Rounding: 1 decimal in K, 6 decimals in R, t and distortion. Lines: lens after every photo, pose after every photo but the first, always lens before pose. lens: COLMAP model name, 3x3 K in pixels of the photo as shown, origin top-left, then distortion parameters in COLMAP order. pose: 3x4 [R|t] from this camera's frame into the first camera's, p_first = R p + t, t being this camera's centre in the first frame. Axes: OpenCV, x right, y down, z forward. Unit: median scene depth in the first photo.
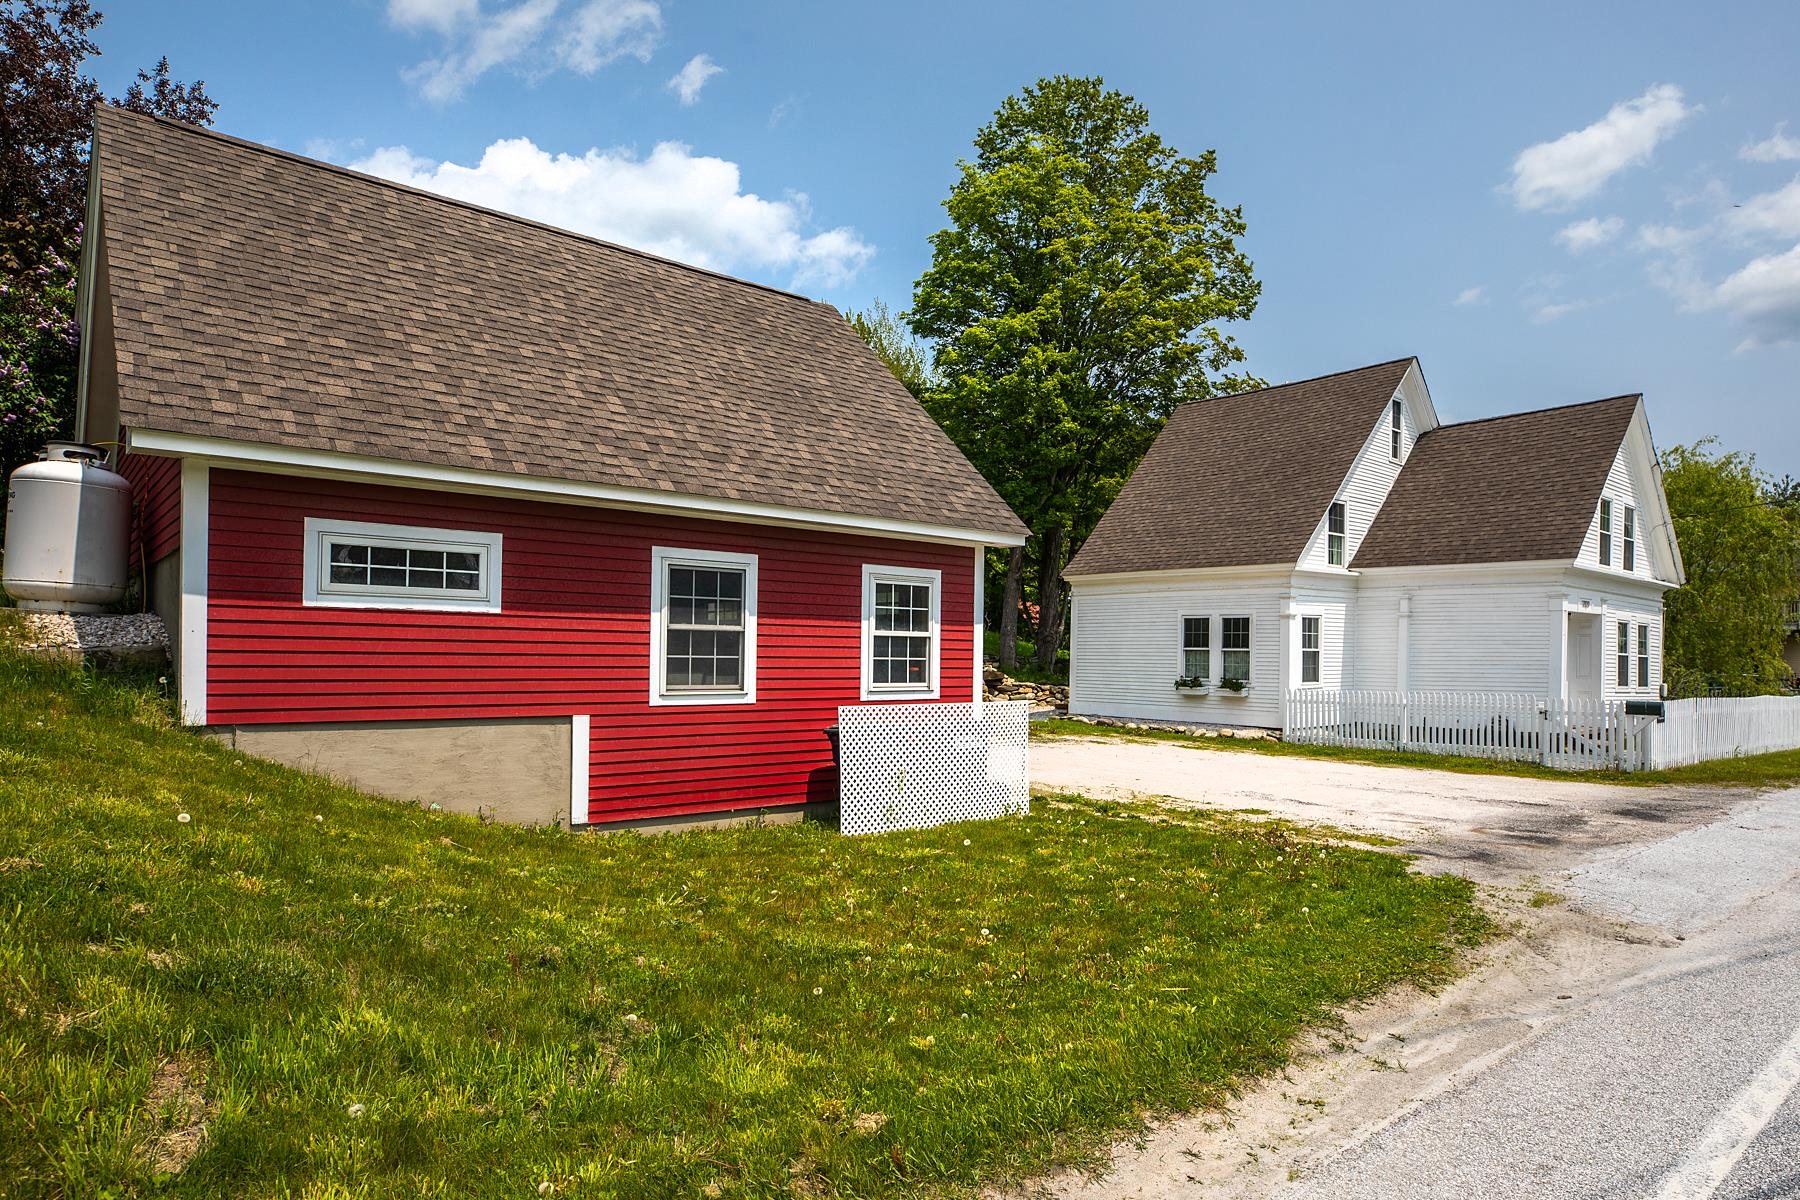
lens RADIAL K [[1023.9, 0, 916.3], [0, 1023.9, 666.1], [0, 0, 1]] dist [-0.002448, 0.000088]
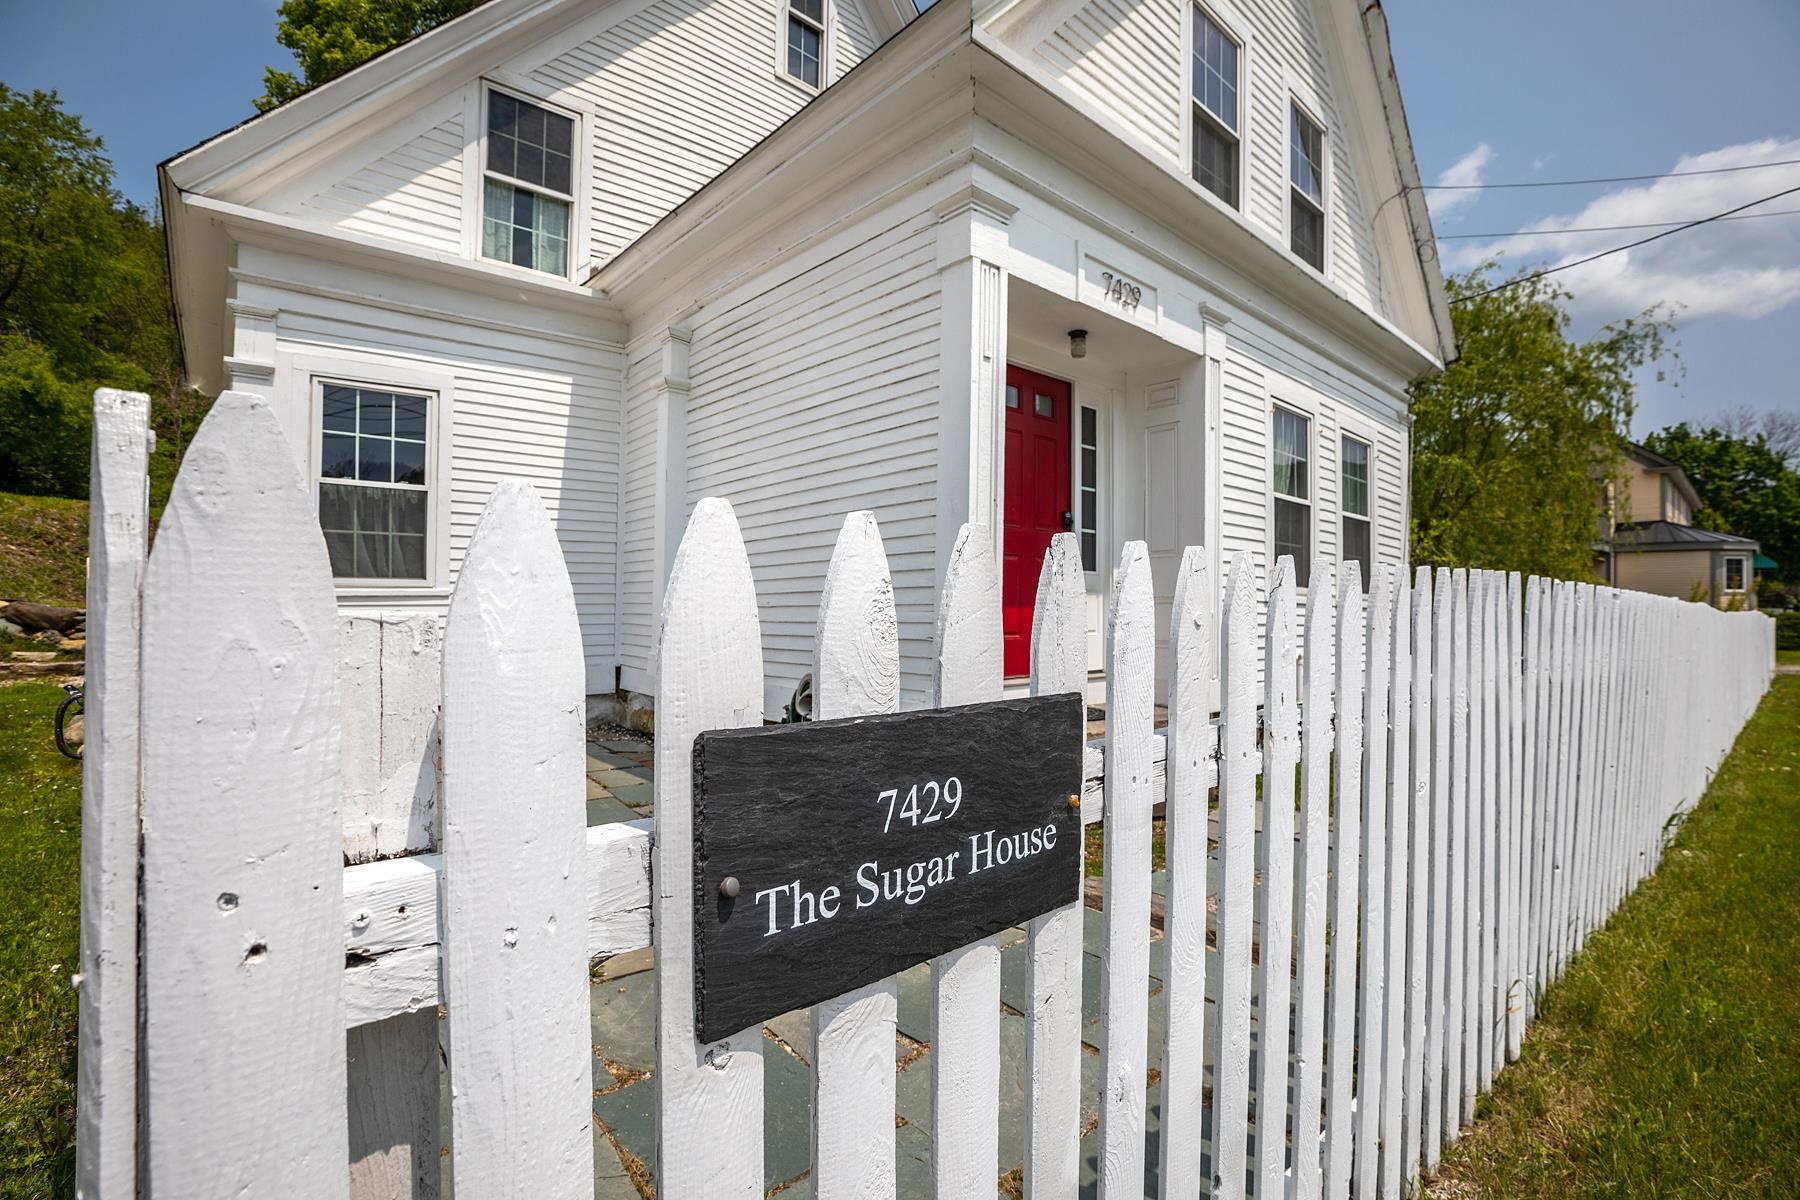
lens RADIAL K [[792.1, 0, 895.5], [0, 792.1, 602.1], [0, 0, 1]] dist [-0.023137, 0.000030]
pose [[0.999625, -0.007200, 0.026418, 1.128383], [0.007420, 0.999938, -0.008243, 0.053539], [-0.026357, 0.008436, 0.999617, 1.509426]]
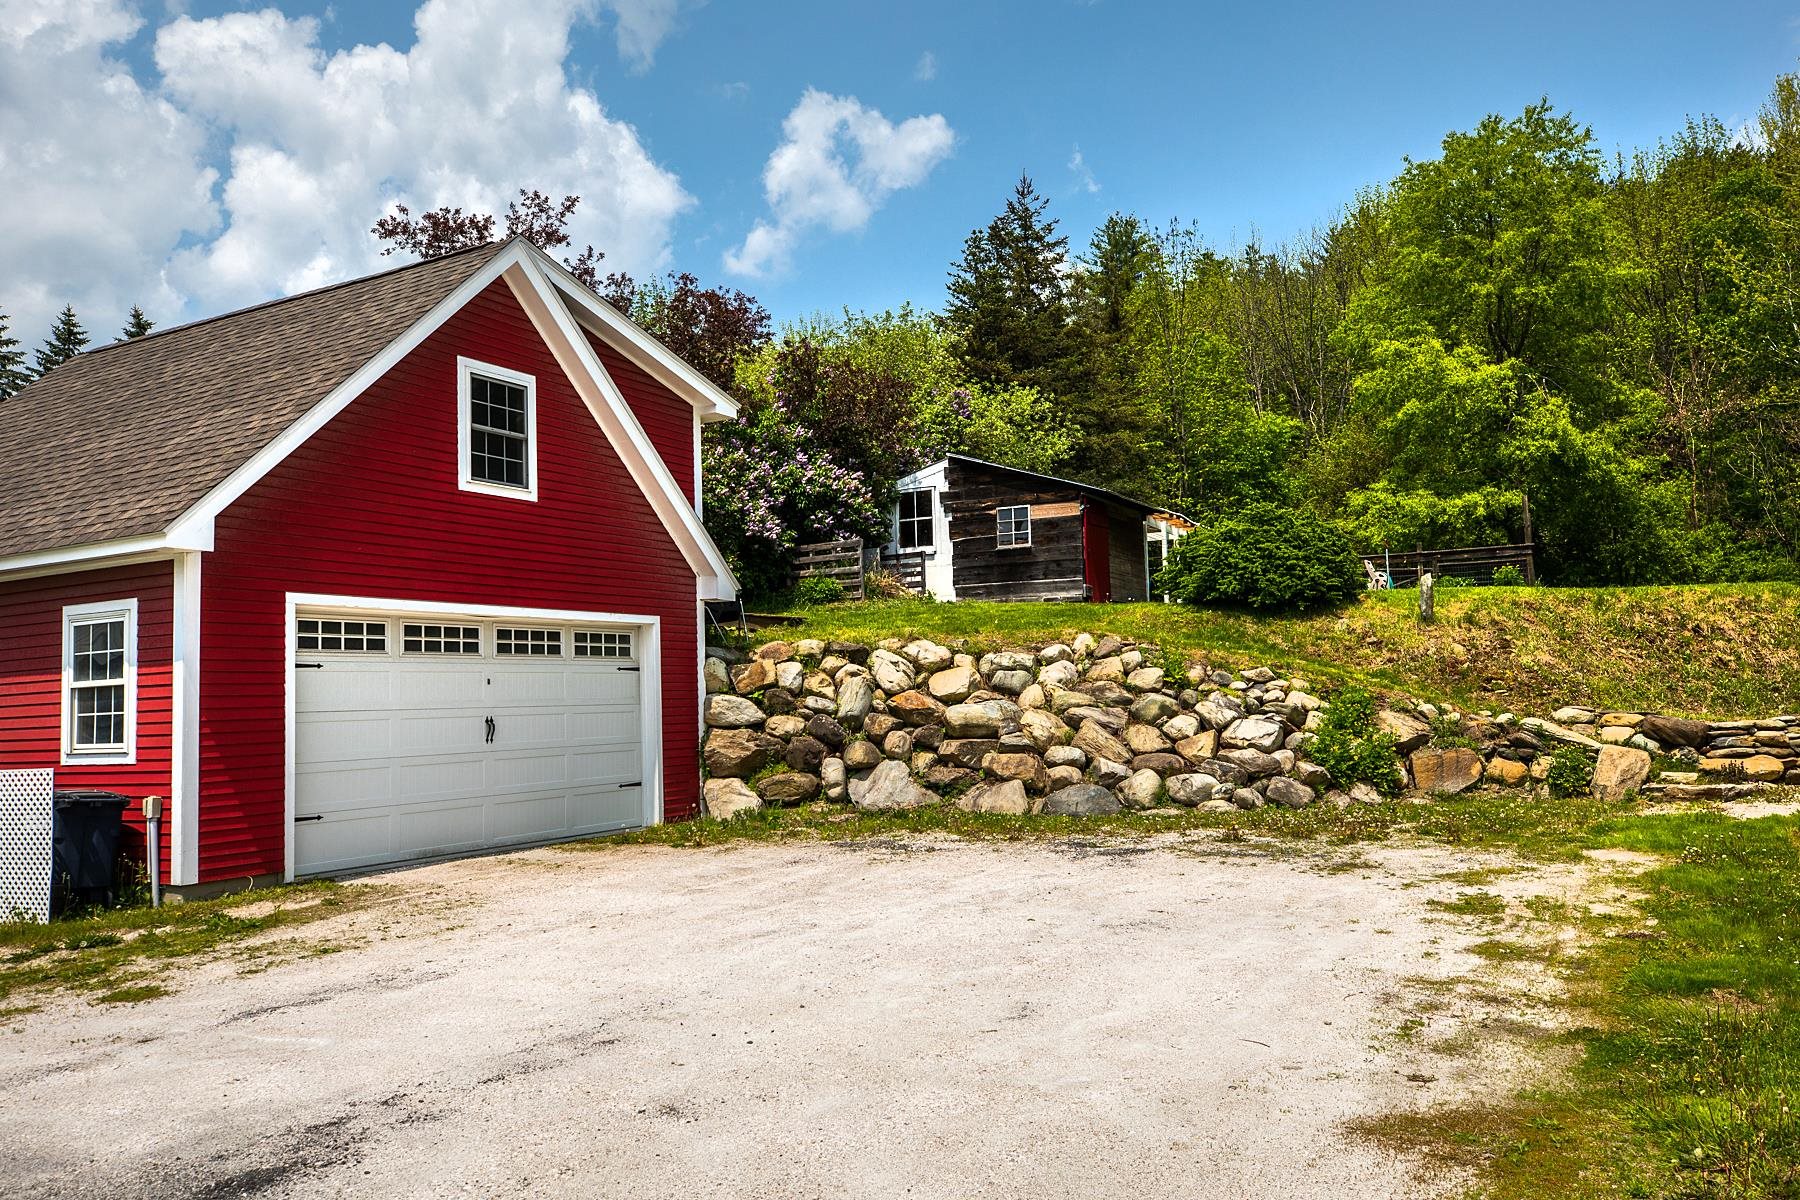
lens RADIAL K [[1359.1, 0, 896.9], [0, 1359.1, 596.0], [0, 0, 1]] dist [-0.011810, -0.004506]
pose [[0.351146, -0.089134, -0.932068, 1.191968], [0.030576, 0.996019, -0.083731, 0.008770], [0.935821, 0.000903, 0.352474, 1.184546]]
